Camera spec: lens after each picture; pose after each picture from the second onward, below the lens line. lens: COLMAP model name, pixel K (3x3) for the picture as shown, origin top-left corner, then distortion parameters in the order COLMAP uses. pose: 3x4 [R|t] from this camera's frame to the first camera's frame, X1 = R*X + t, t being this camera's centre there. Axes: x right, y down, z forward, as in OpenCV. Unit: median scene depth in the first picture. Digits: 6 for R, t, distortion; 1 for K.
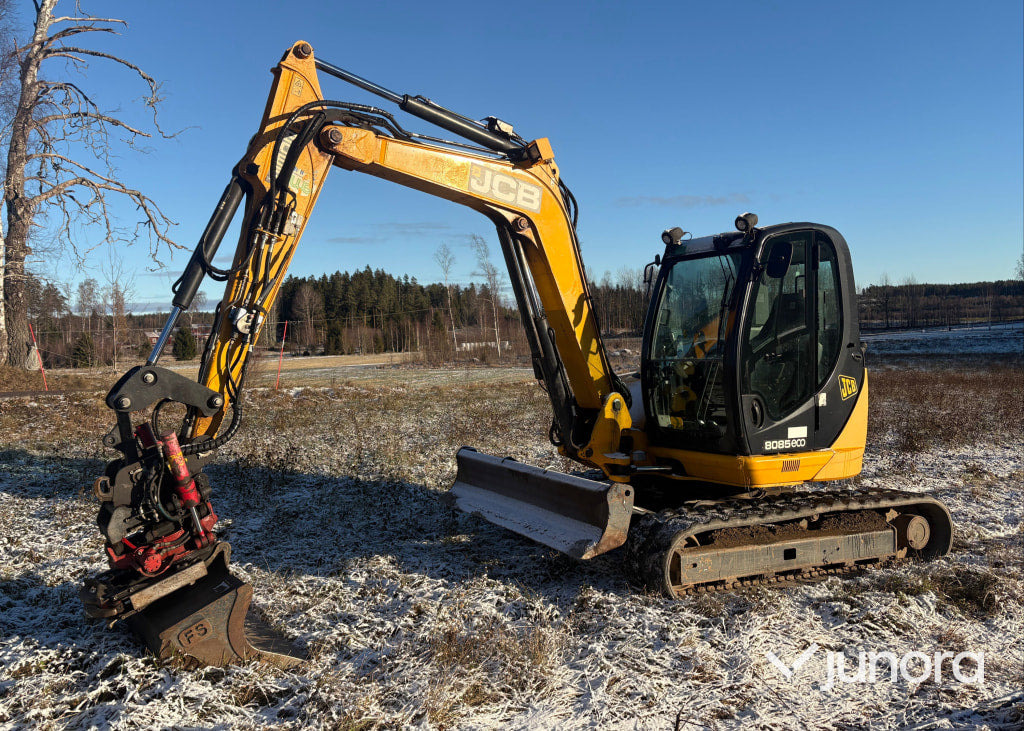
lens RADIAL K [[869.3, 0, 581.3], [0, 869.3, 365.2], [0, 0, 1]] dist [0.060034, -0.054084]
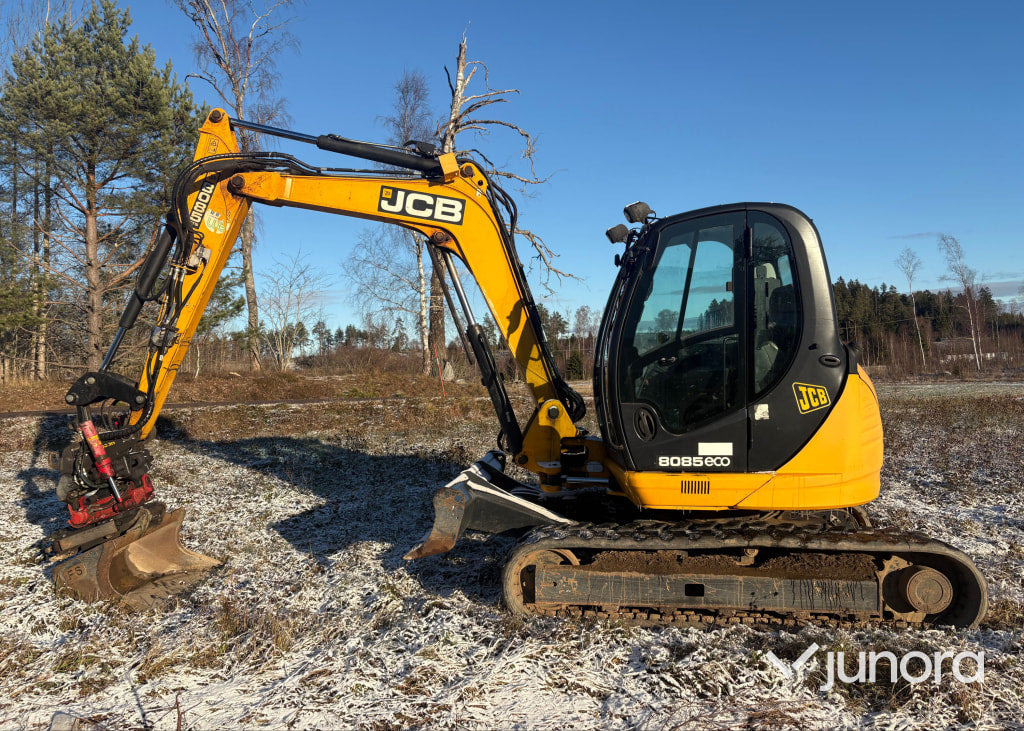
lens RADIAL K [[869.3, 0, 581.3], [0, 869.3, 365.2], [0, 0, 1]] dist [0.060034, -0.054084]
pose [[0.821150, -0.008916, -0.570643, 0.614312], [-0.000500, 0.999866, -0.016343, 0.008590], [0.570712, 0.013706, 0.821036, 0.217391]]
